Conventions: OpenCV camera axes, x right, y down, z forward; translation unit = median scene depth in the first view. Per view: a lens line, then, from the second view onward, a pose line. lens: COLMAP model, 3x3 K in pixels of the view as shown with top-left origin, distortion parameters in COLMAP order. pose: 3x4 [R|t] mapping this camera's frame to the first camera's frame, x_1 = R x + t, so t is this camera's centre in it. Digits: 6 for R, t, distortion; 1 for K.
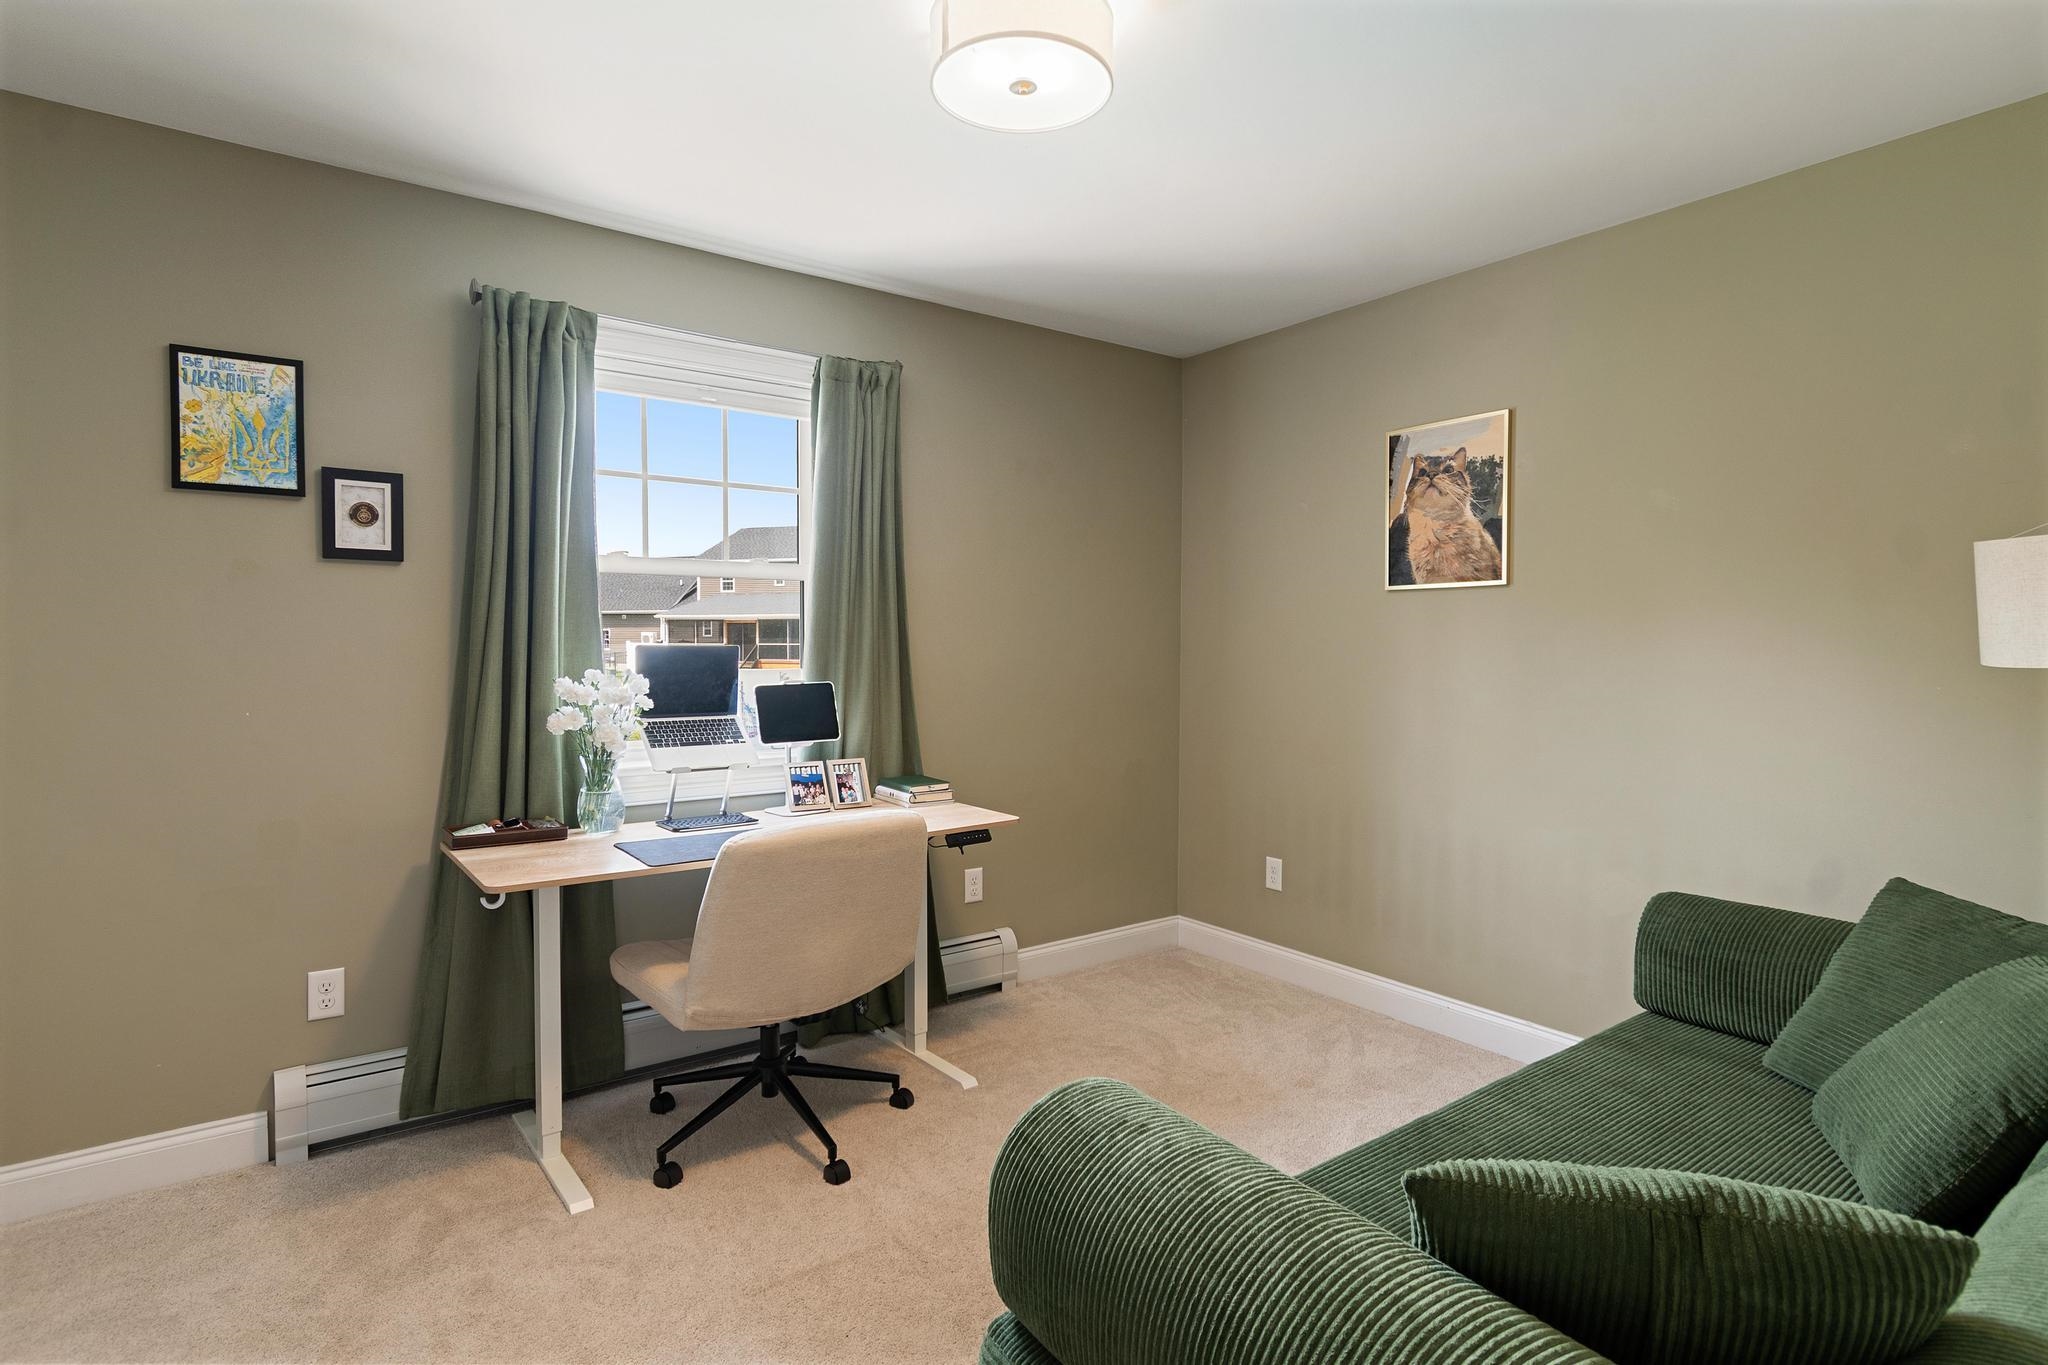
lens RADIAL K [[1017.3, 0, 1055.4], [0, 1017.3, 613.5], [0, 0, 1]] dist [-0.004092, -0.000719]
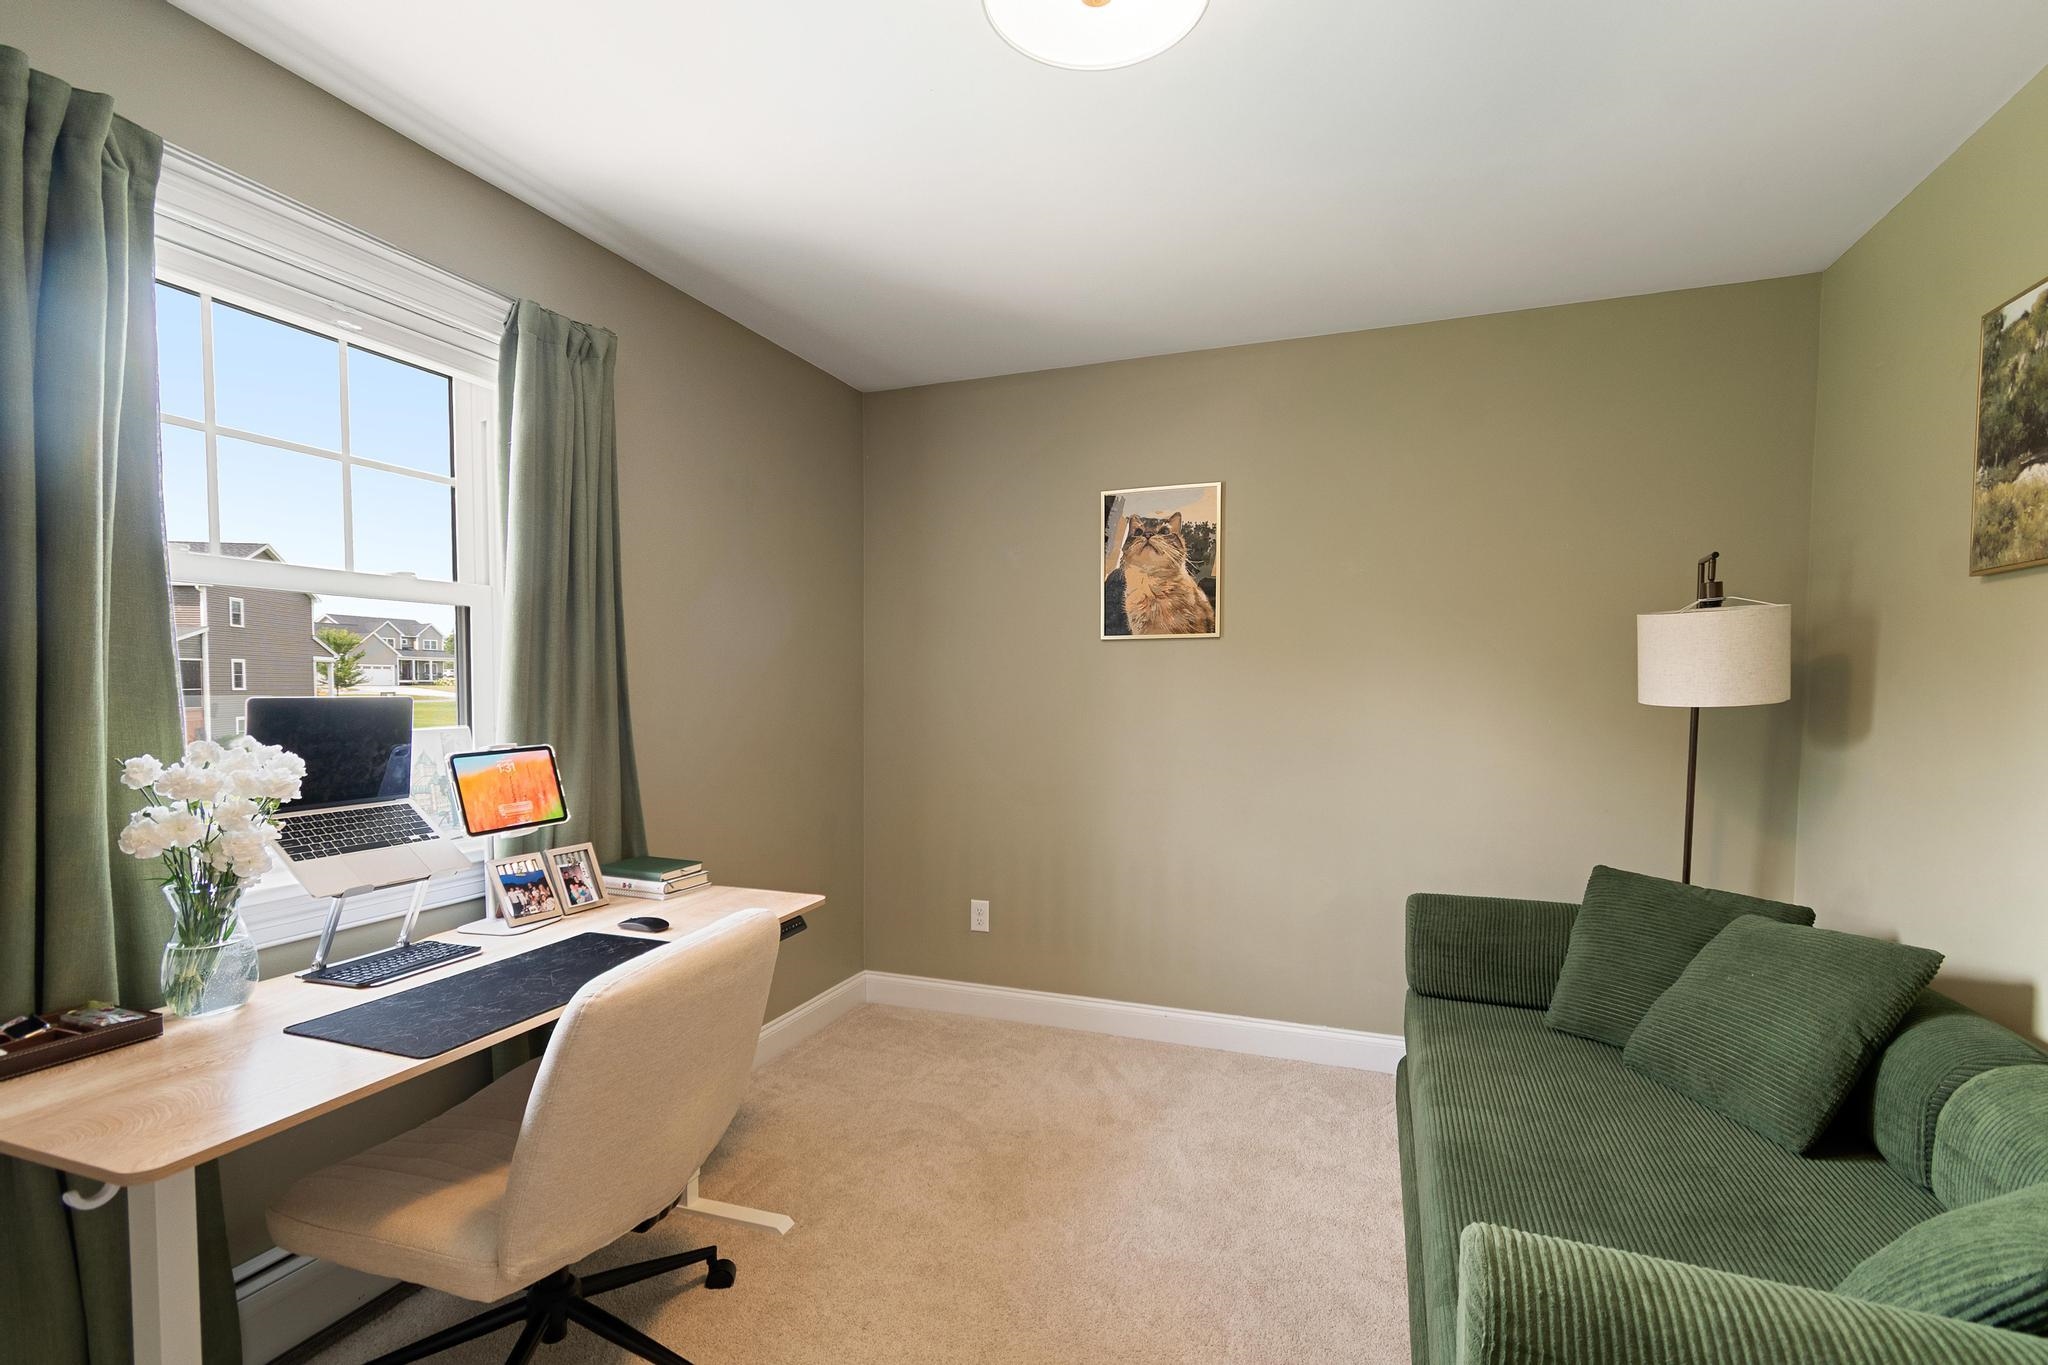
lens RADIAL K [[914.5, 0, 1024.0], [0, 914.5, 682.5], [0, 0, 1]] dist [-0.000133, -0.000592]
pose [[0.844057, -0.000531, 0.536253, -0.287848], [-0.013448, 0.999664, 0.022158, 0.002429], [-0.536085, -0.025914, 0.843766, 0.253418]]
